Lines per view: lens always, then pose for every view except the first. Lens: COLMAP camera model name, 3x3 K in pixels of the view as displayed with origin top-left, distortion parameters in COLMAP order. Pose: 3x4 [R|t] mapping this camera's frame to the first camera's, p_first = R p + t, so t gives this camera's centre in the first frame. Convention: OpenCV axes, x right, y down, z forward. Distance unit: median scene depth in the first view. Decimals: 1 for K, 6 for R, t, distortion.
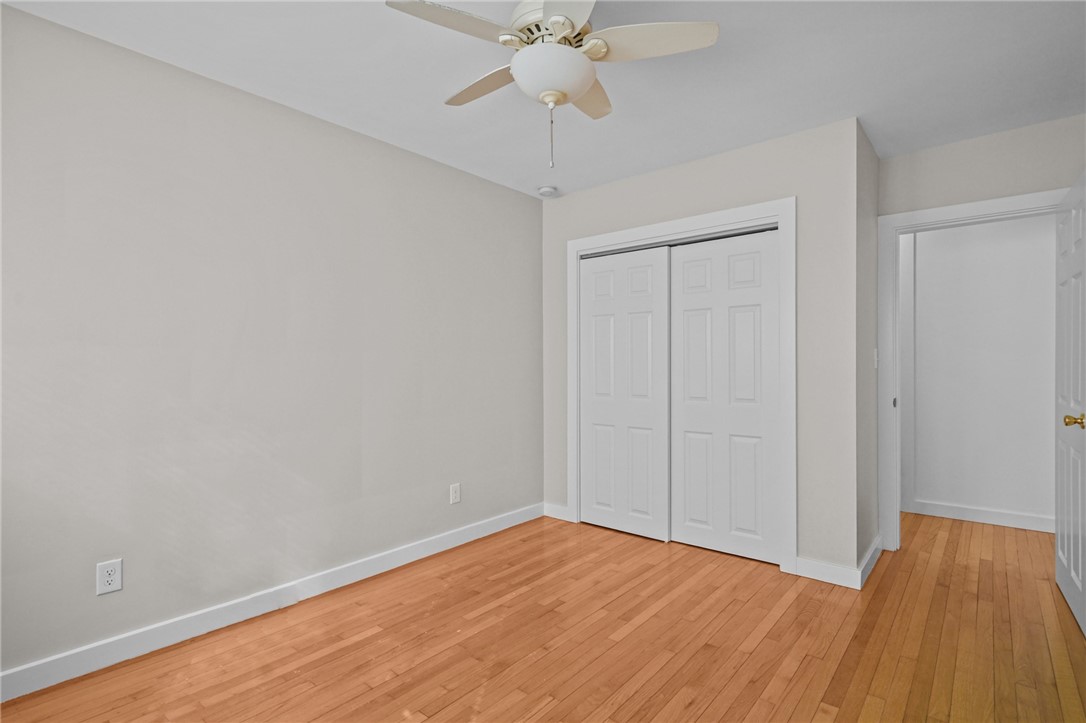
lens RADIAL K [[531.6, 0, 536.3], [0, 531.6, 371.1], [0, 0, 1]] dist [0.002623, 0.000116]
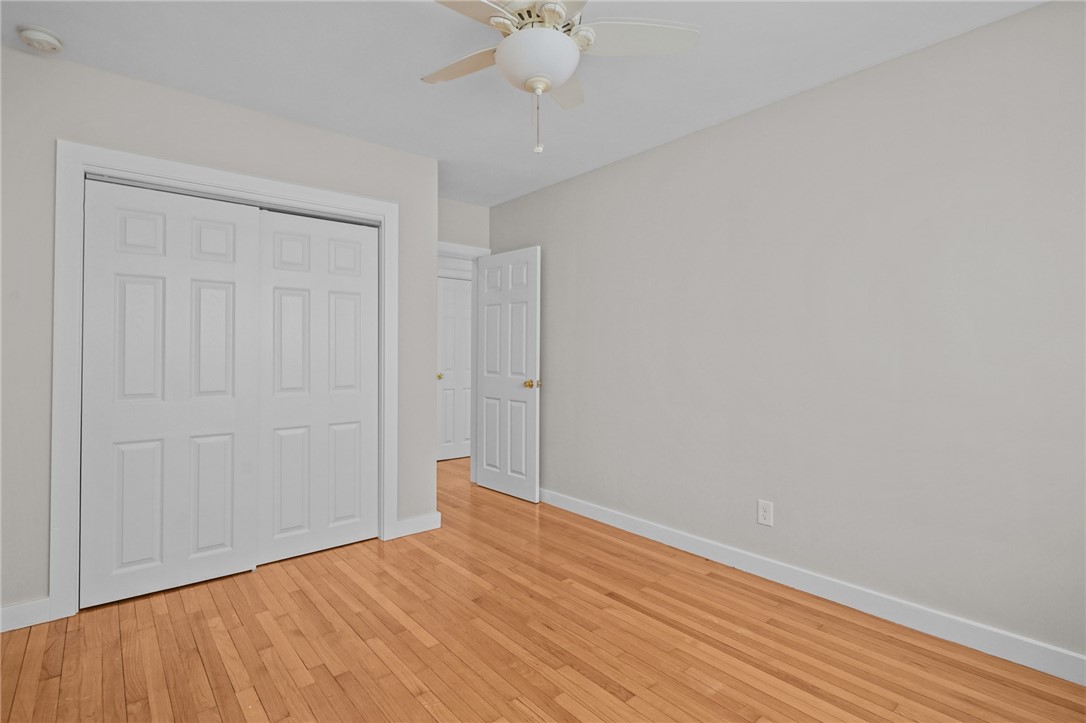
lens RADIAL K [[531.6, 0, 536.3], [0, 531.6, 371.1], [0, 0, 1]] dist [0.002623, 0.000116]
pose [[0.164365, -0.028984, 0.985974, -0.586243], [0.014166, 0.999534, 0.027021, 0.000908], [-0.986298, 0.009526, 0.164699, 0.530798]]
